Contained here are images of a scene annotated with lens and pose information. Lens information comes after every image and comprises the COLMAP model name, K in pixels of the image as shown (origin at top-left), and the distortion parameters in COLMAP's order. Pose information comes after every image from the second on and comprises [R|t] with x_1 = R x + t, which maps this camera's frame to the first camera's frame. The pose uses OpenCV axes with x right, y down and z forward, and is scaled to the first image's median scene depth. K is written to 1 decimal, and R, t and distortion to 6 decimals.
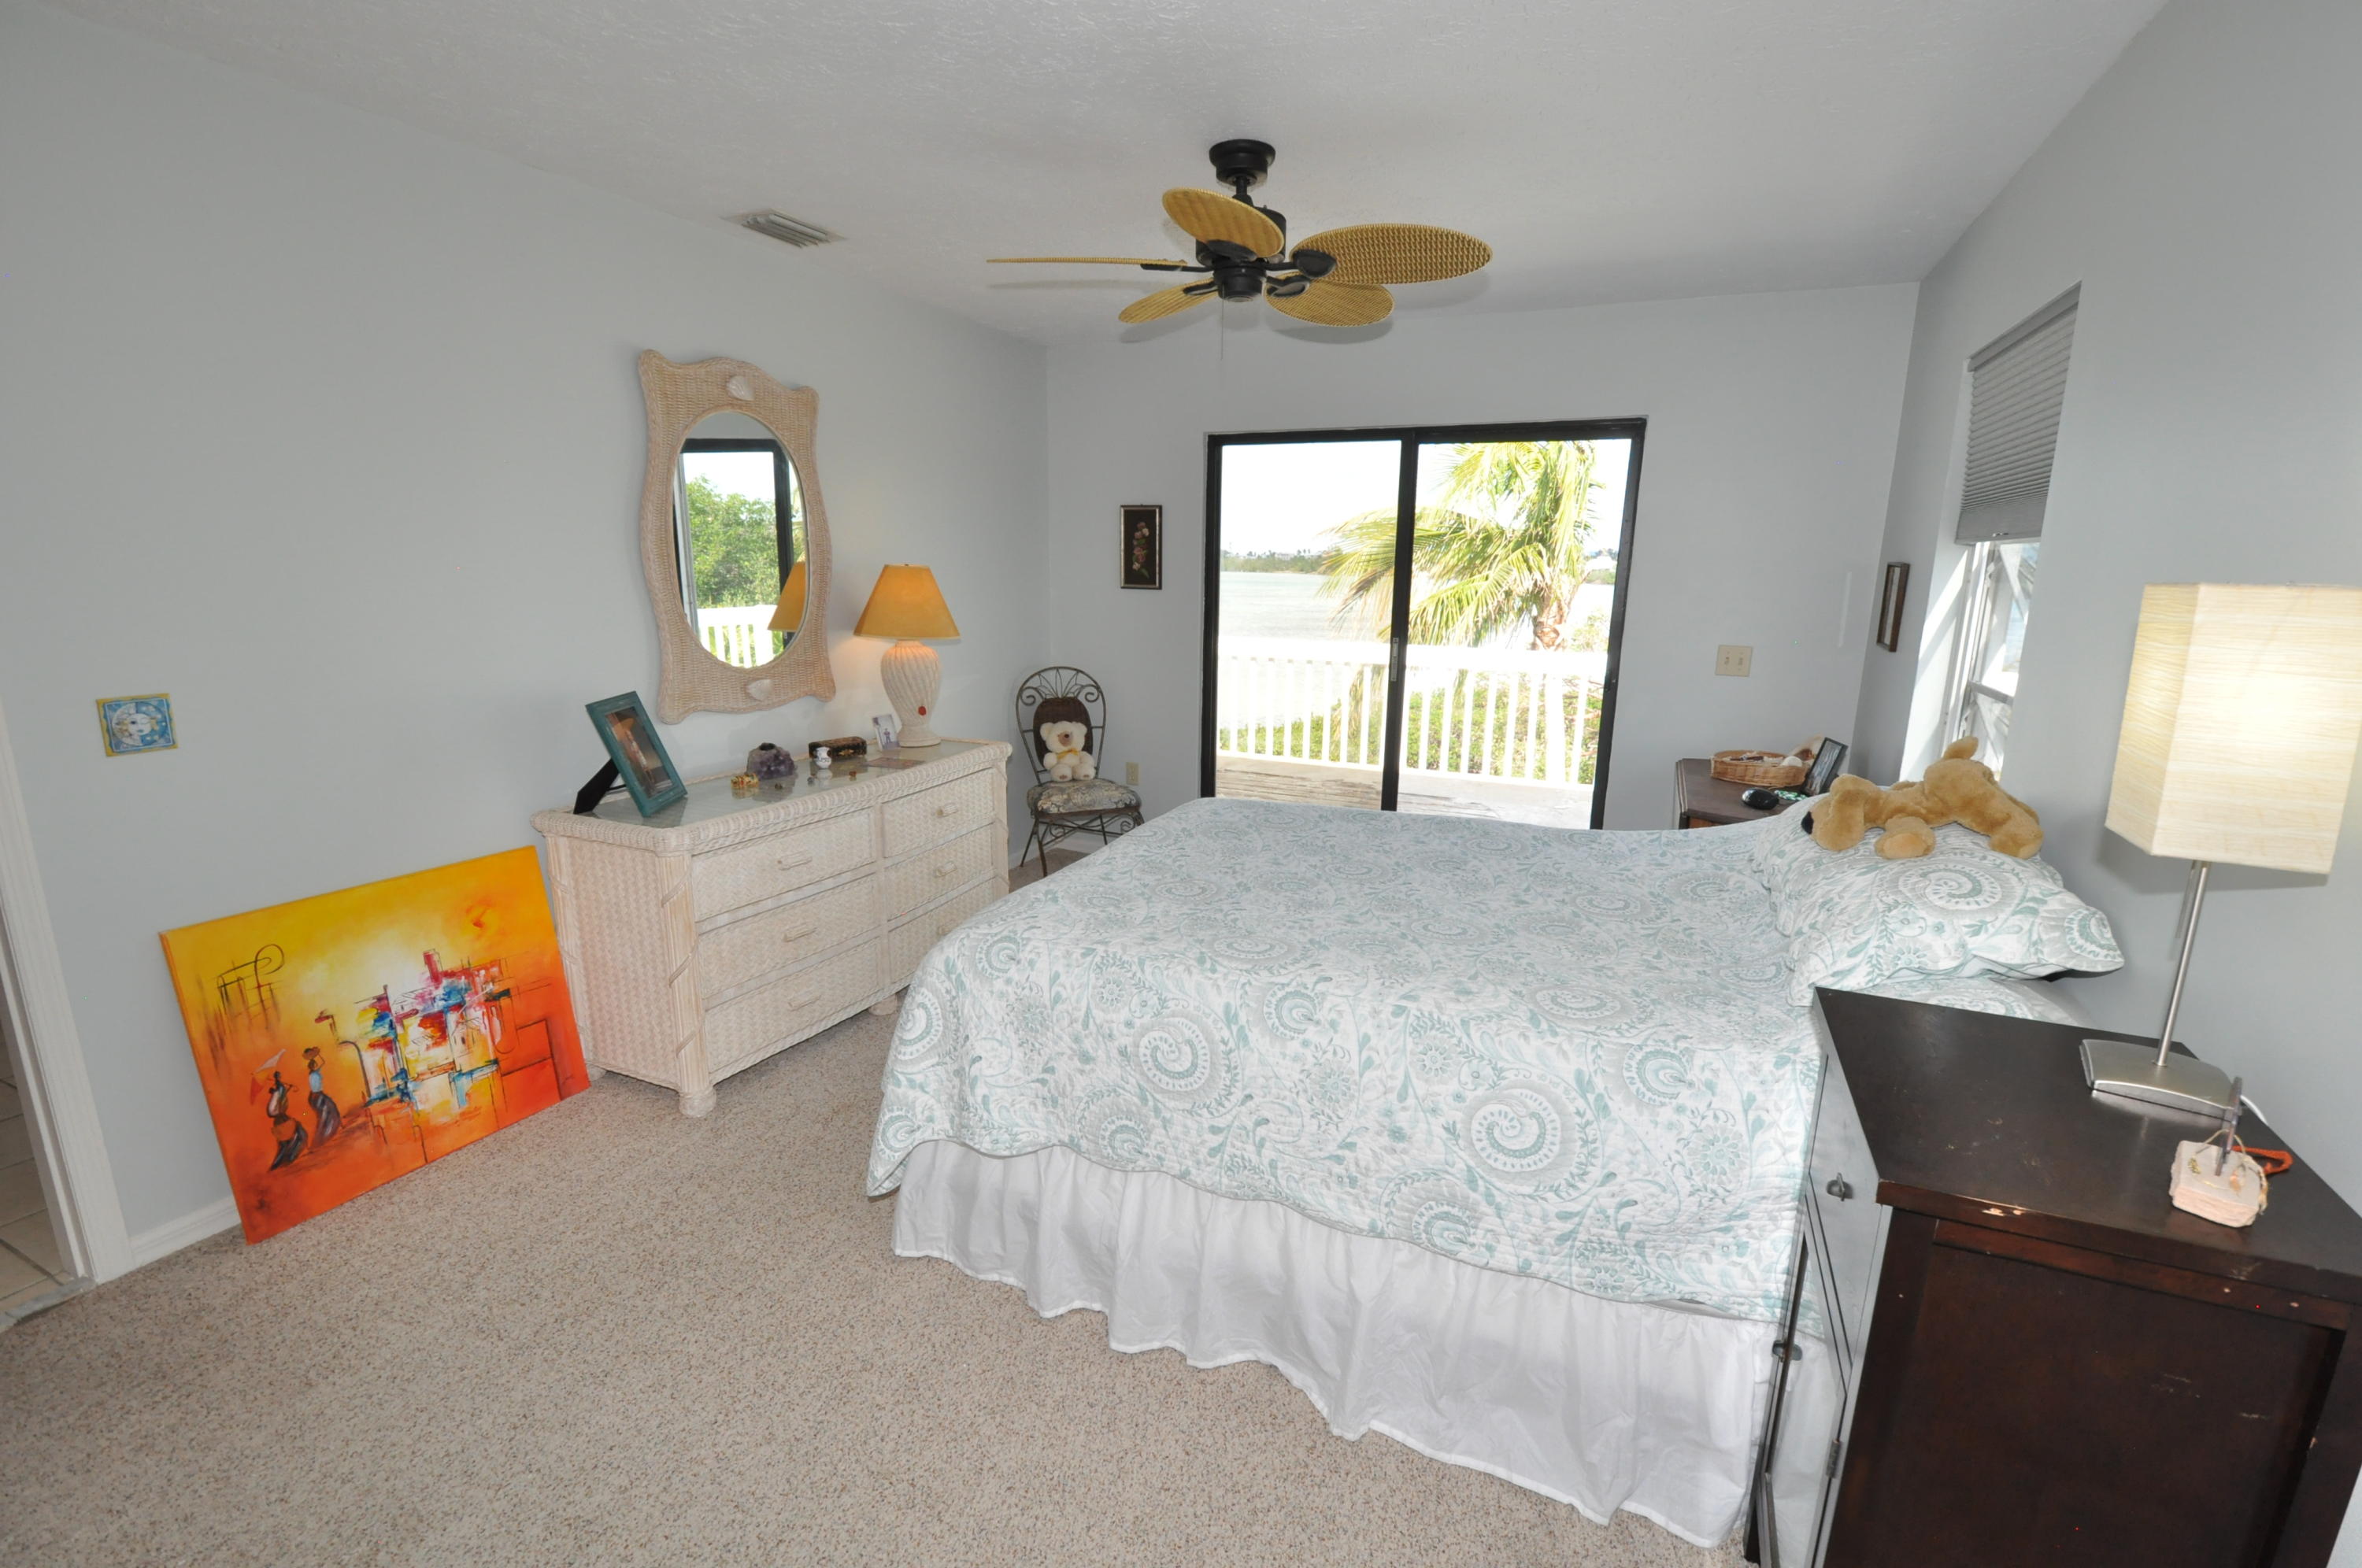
lens RADIAL K [[1036.6, 0, 1202.1], [0, 1036.6, 772.2], [0, 0, 1]] dist [0.019287, -0.025660]
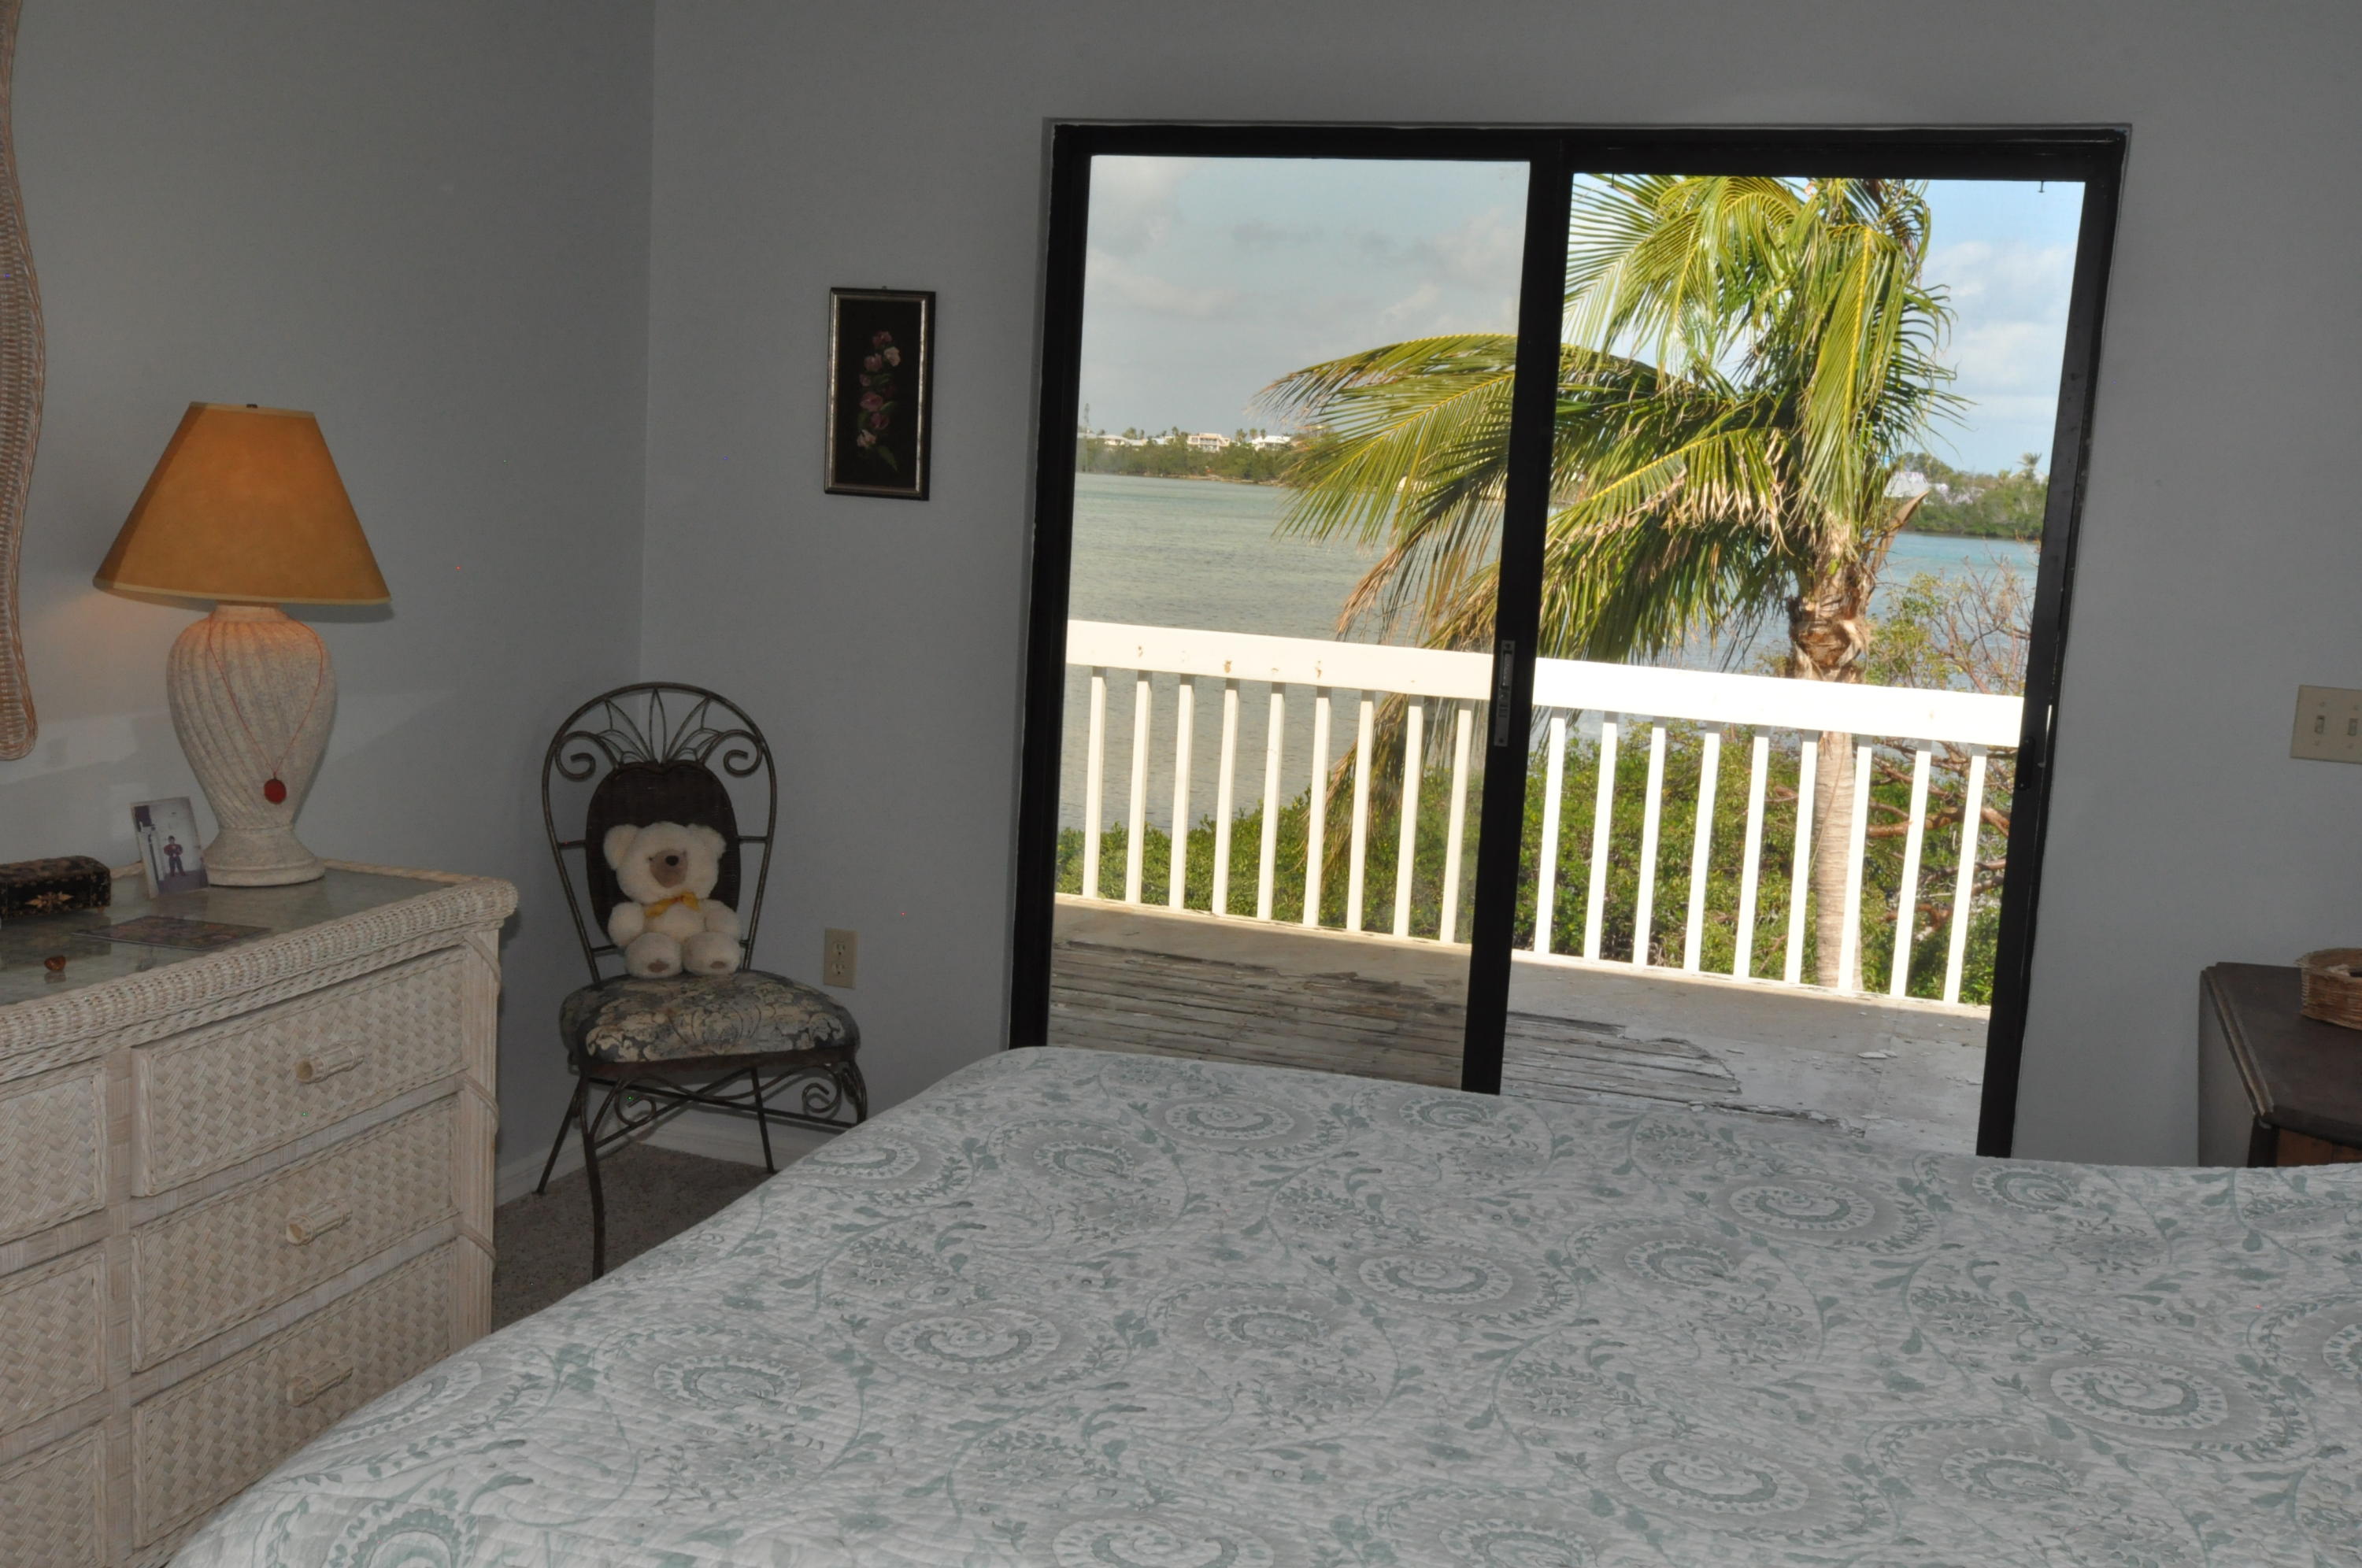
lens RADIAL K [[2368.0, 0, 1216.0], [0, 2368.0, 775.8], [0, 0, 1]] dist [0.029238, 0.012446]
pose [[0.995891, 0.028970, 0.085795, -0.008132], [-0.023383, 0.997584, -0.065419, -0.026849], [-0.087483, 0.063144, 0.994163, 0.186005]]
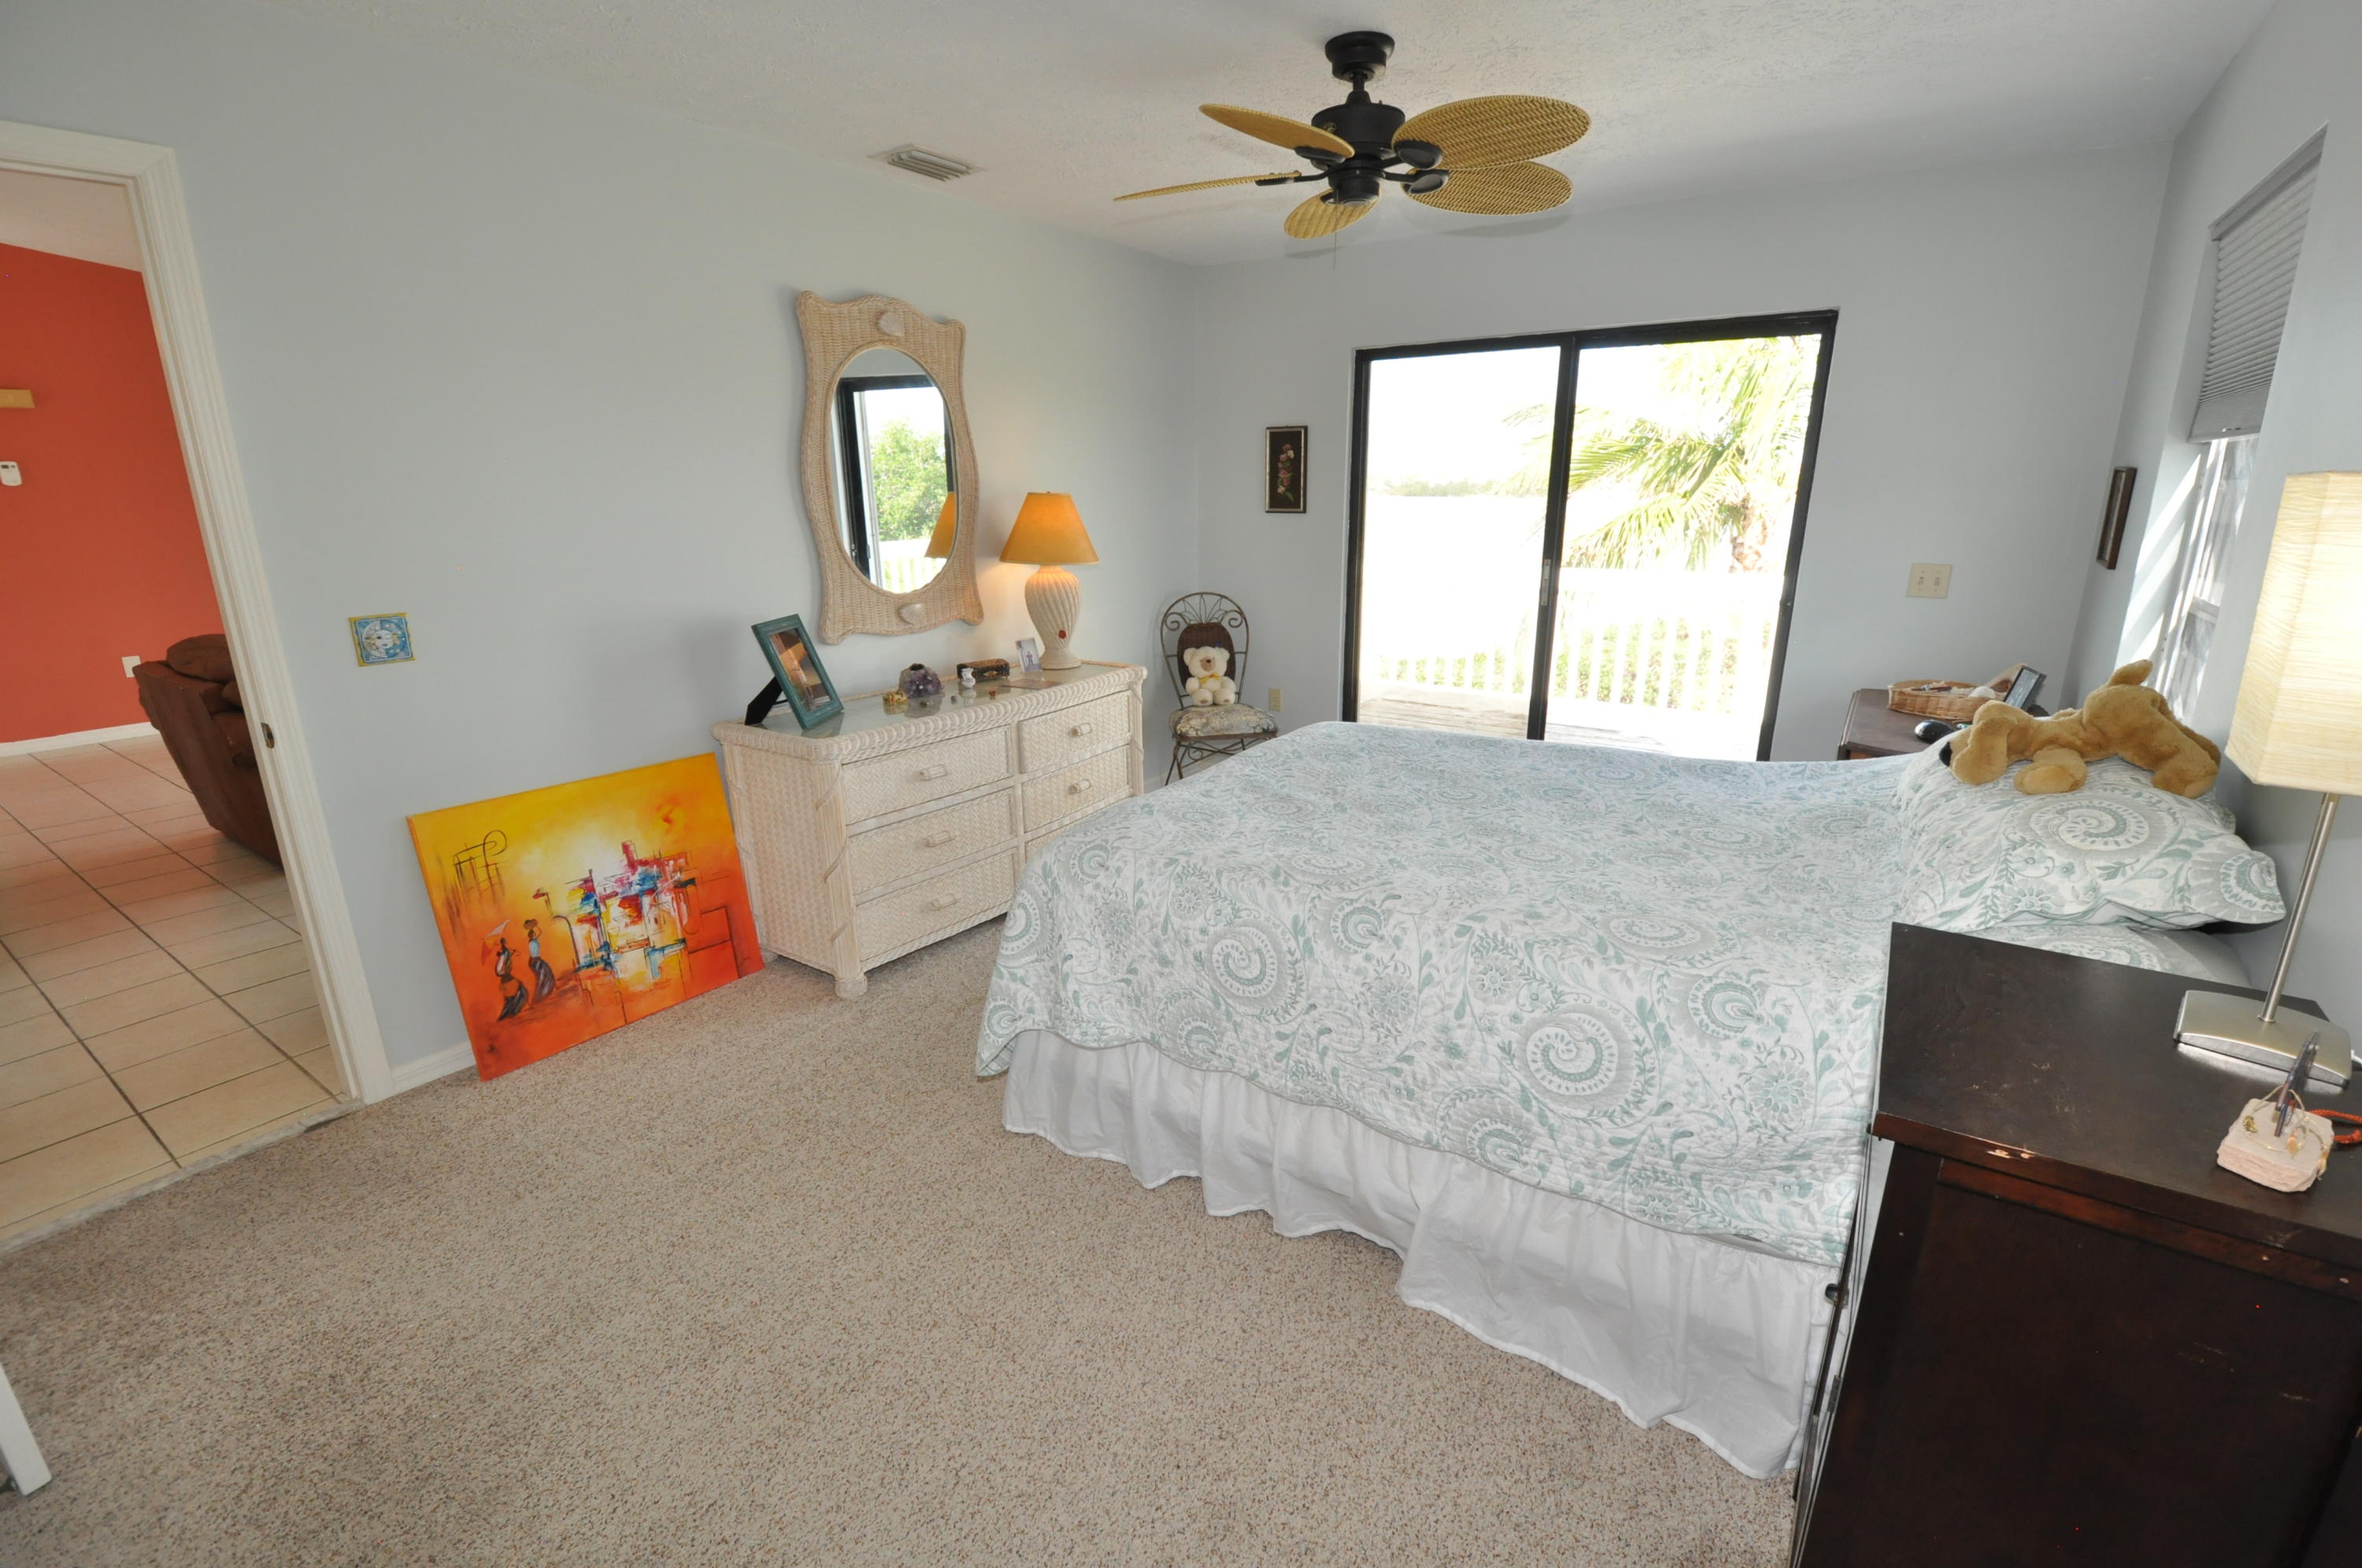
lens RADIAL K [[1036.6, 0, 1202.1], [0, 1036.6, 772.2], [0, 0, 1]] dist [0.019287, -0.025660]
pose [[0.984723, 0.025446, -0.172259, 0.082742], [-0.013974, 0.997622, 0.067486, 0.010547], [0.173566, -0.064047, 0.982737, -0.010784]]
